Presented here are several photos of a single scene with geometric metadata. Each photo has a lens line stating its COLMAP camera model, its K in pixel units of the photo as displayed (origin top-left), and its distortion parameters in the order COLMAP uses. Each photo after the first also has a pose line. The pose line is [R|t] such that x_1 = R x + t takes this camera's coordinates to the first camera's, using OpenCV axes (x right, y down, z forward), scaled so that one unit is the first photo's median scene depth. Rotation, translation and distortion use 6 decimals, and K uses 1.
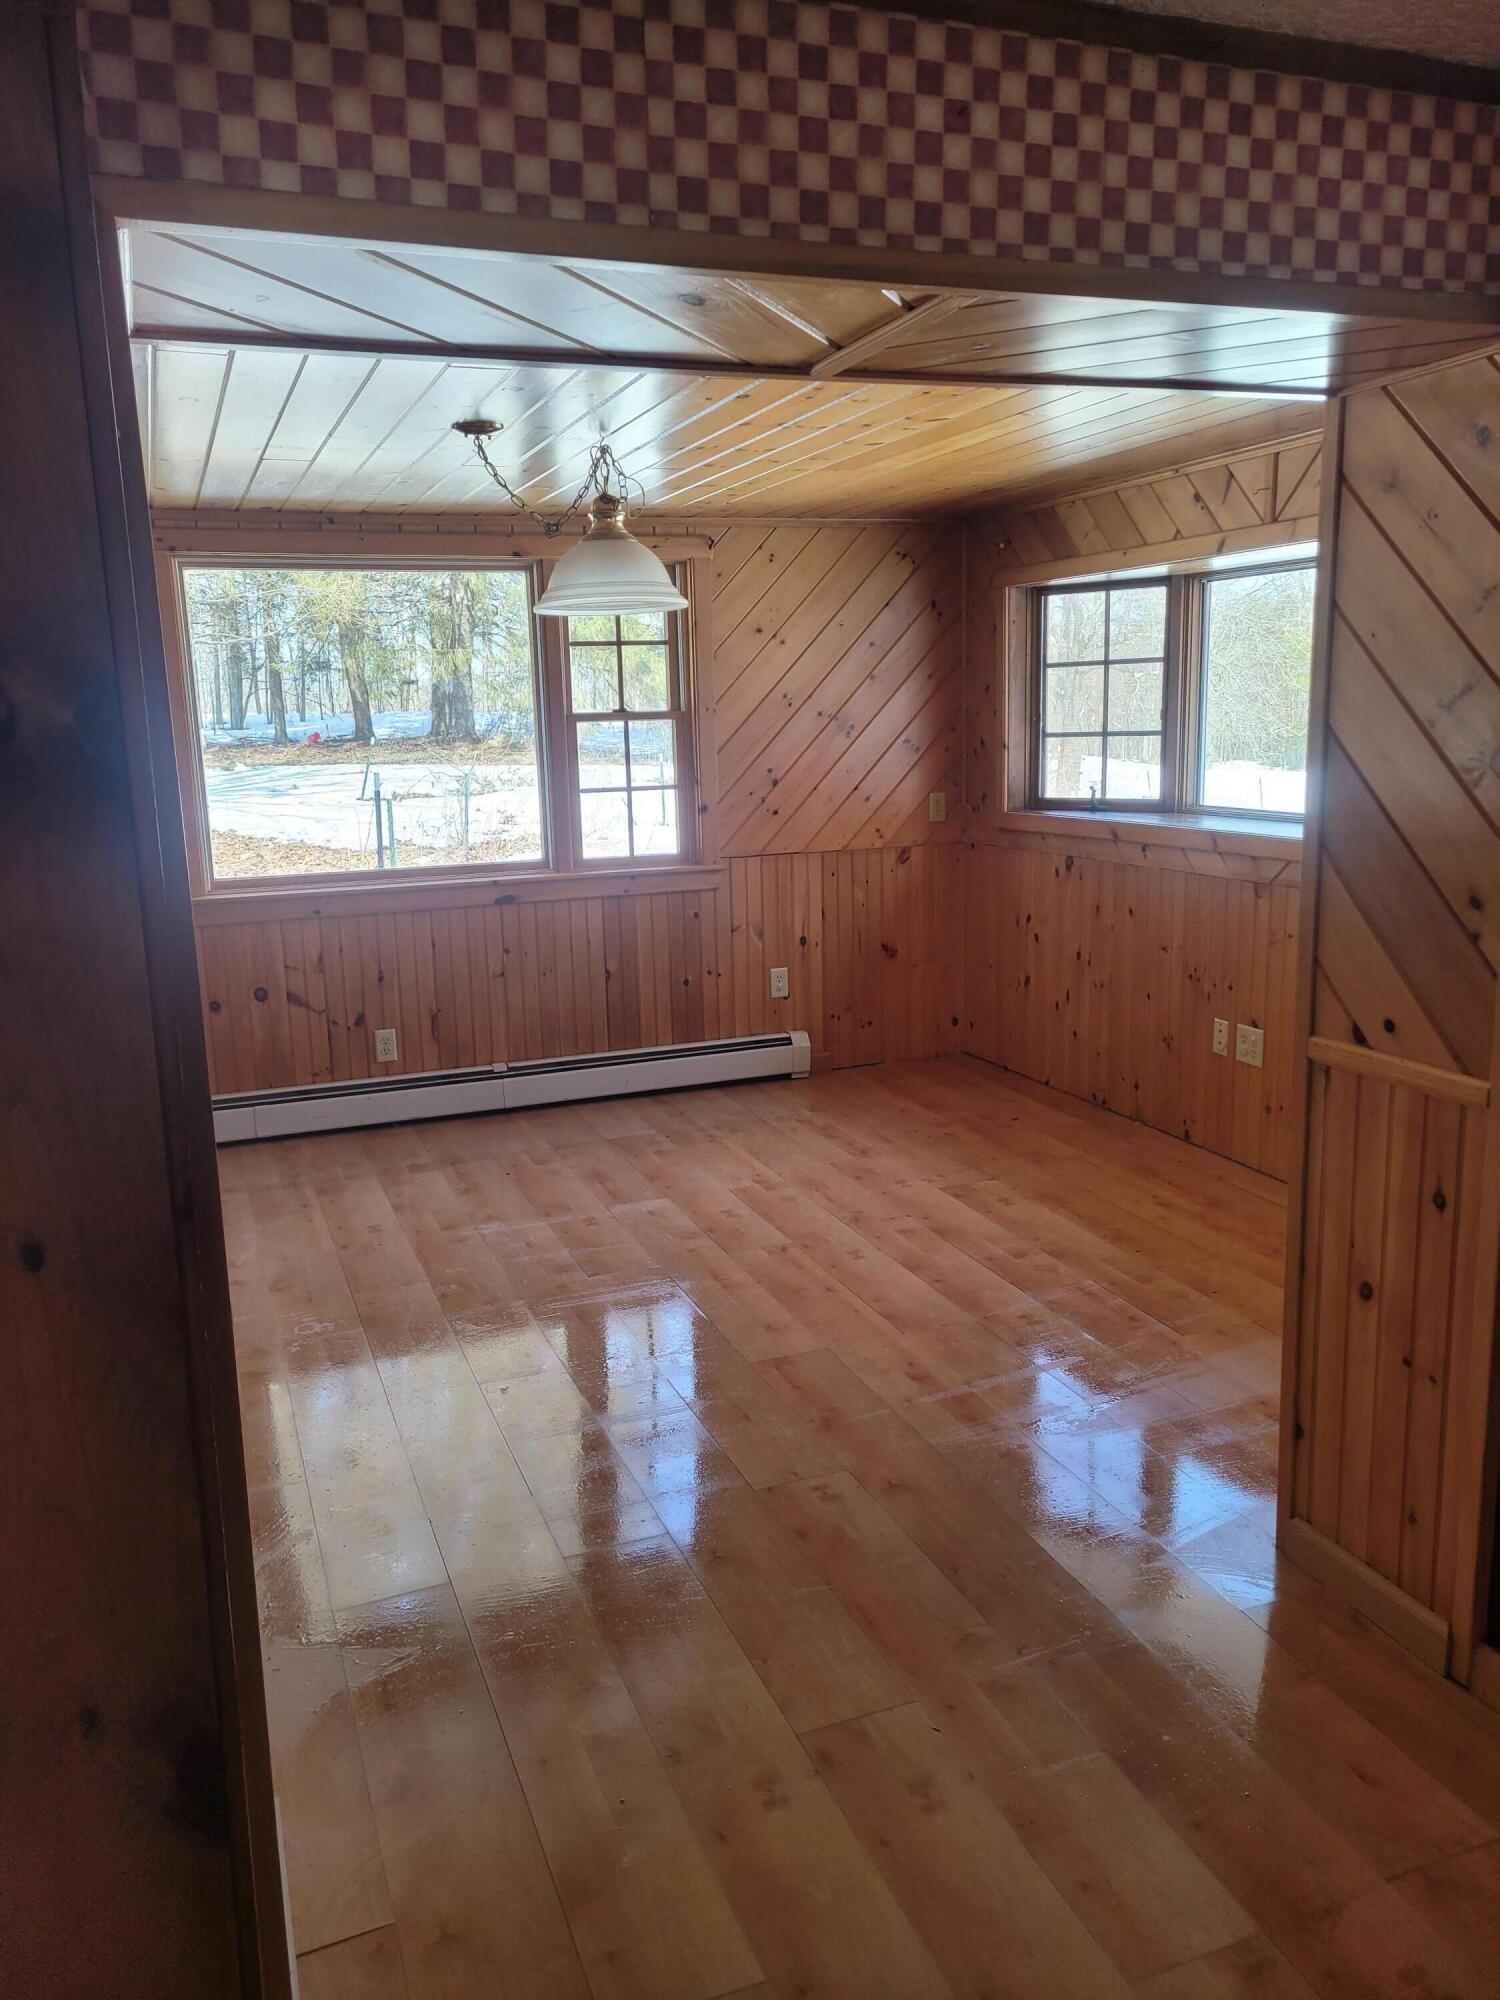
lens RADIAL K [[1515.1, 0, 736.9], [0, 1515.1, 1000.9], [0, 0, 1]] dist [0.055517, -0.000646]
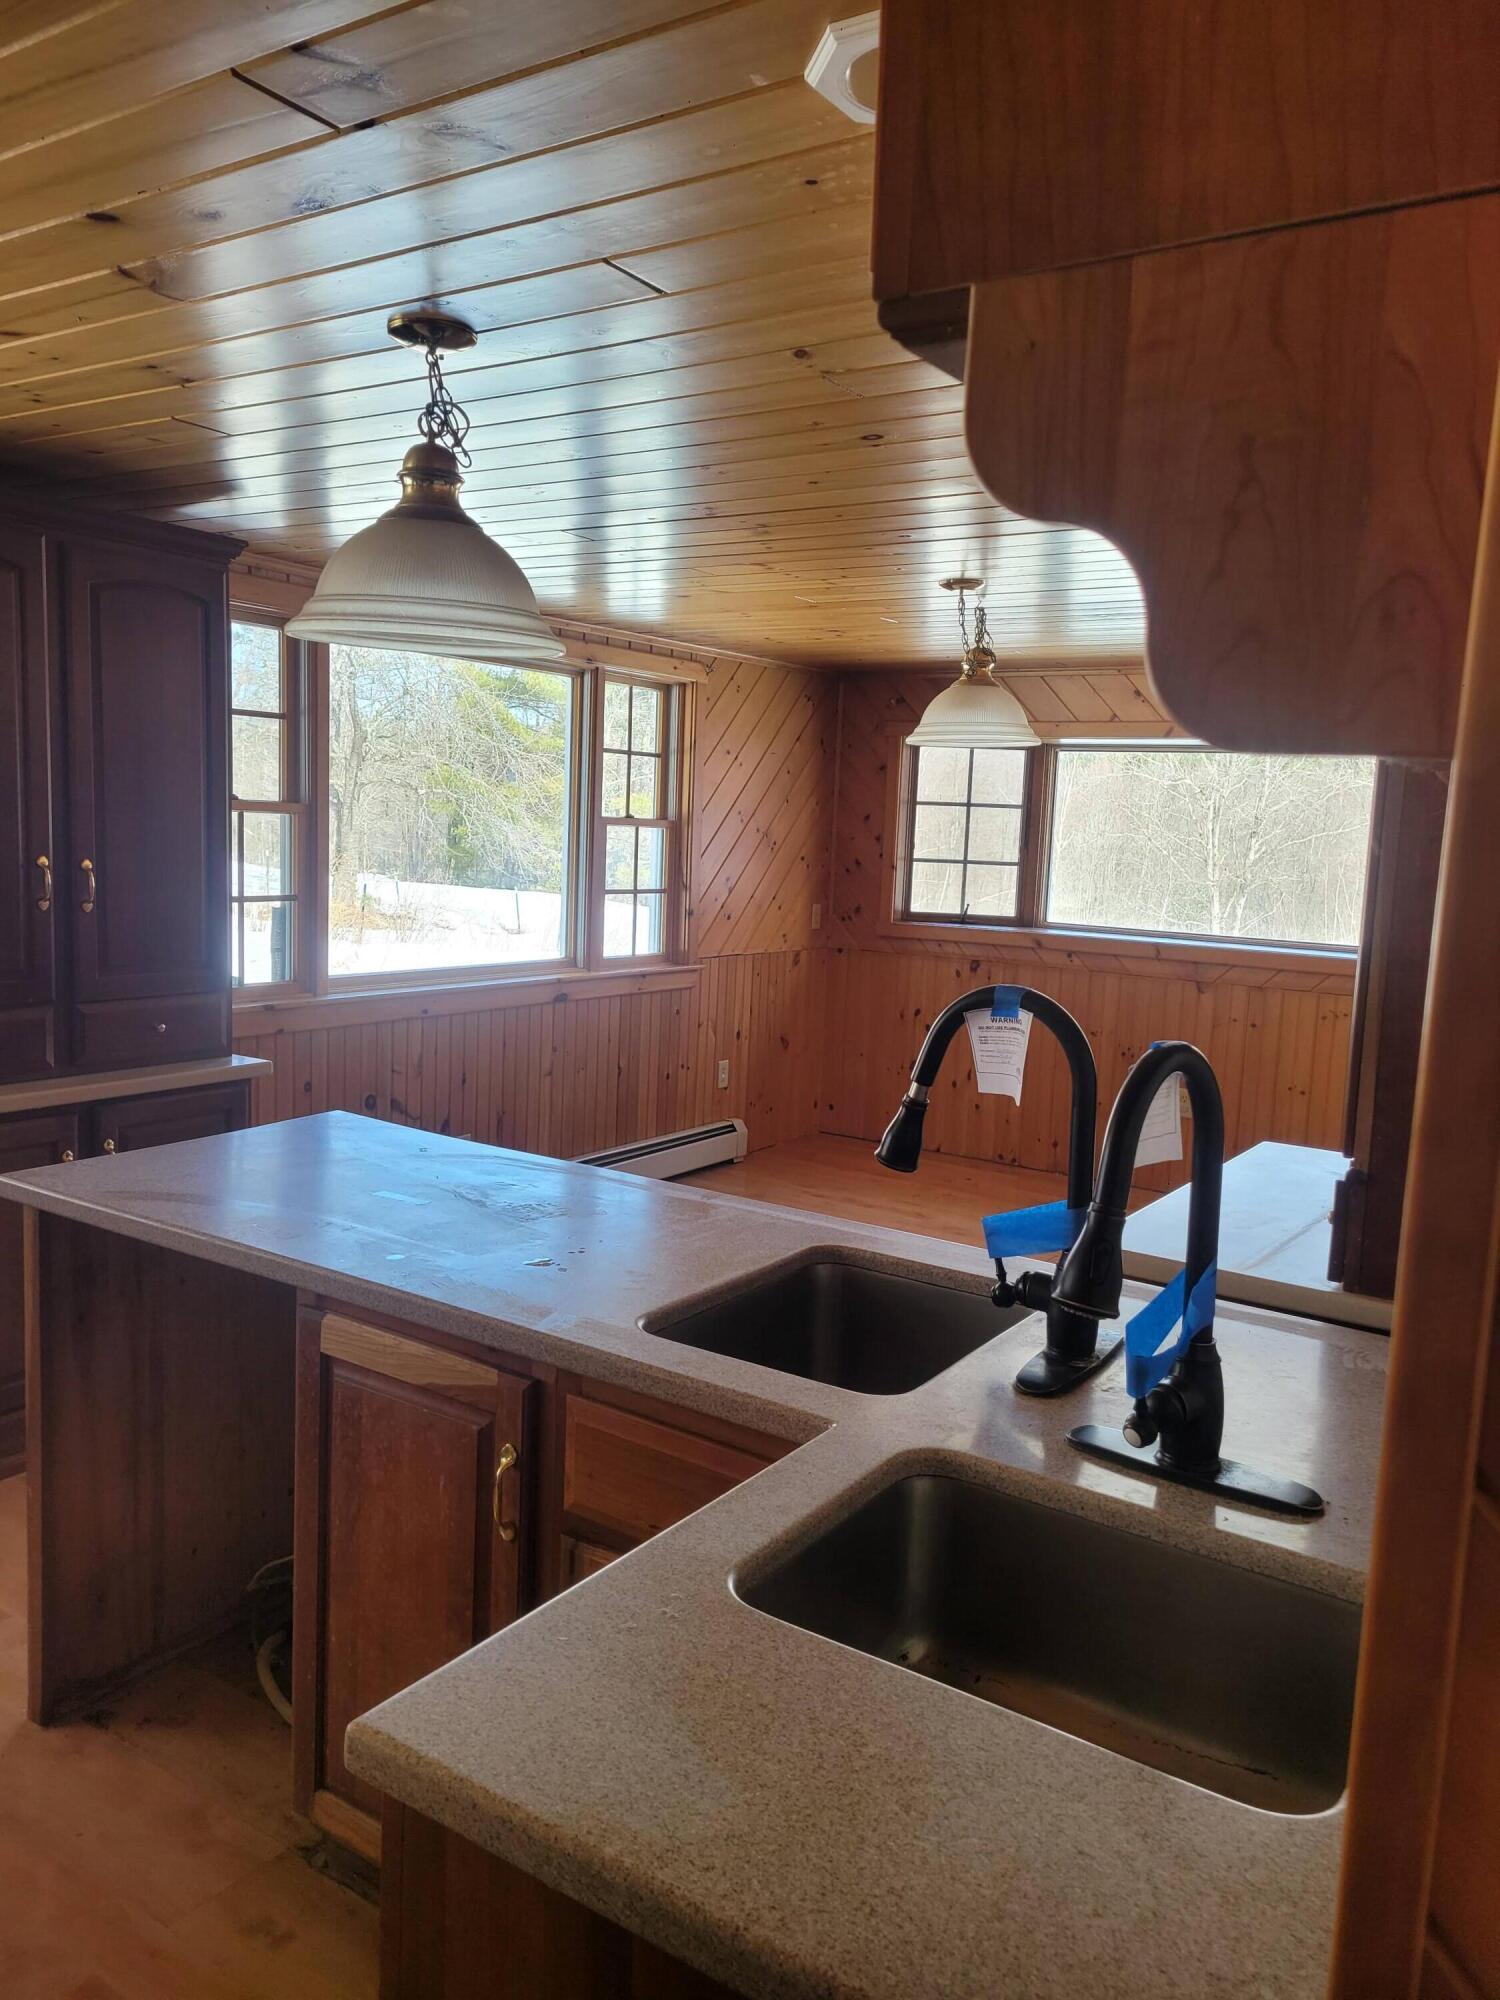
lens RADIAL K [[1515.1, 0, 734.8], [0, 1515.1, 1005.5], [0, 0, 1]] dist [0.055517, -0.000646]
pose [[0.811348, -0.006773, 0.584525, -0.624307], [0.046141, 0.997555, -0.052487, -0.004016], [-0.582740, 0.069556, 0.809676, 0.124037]]
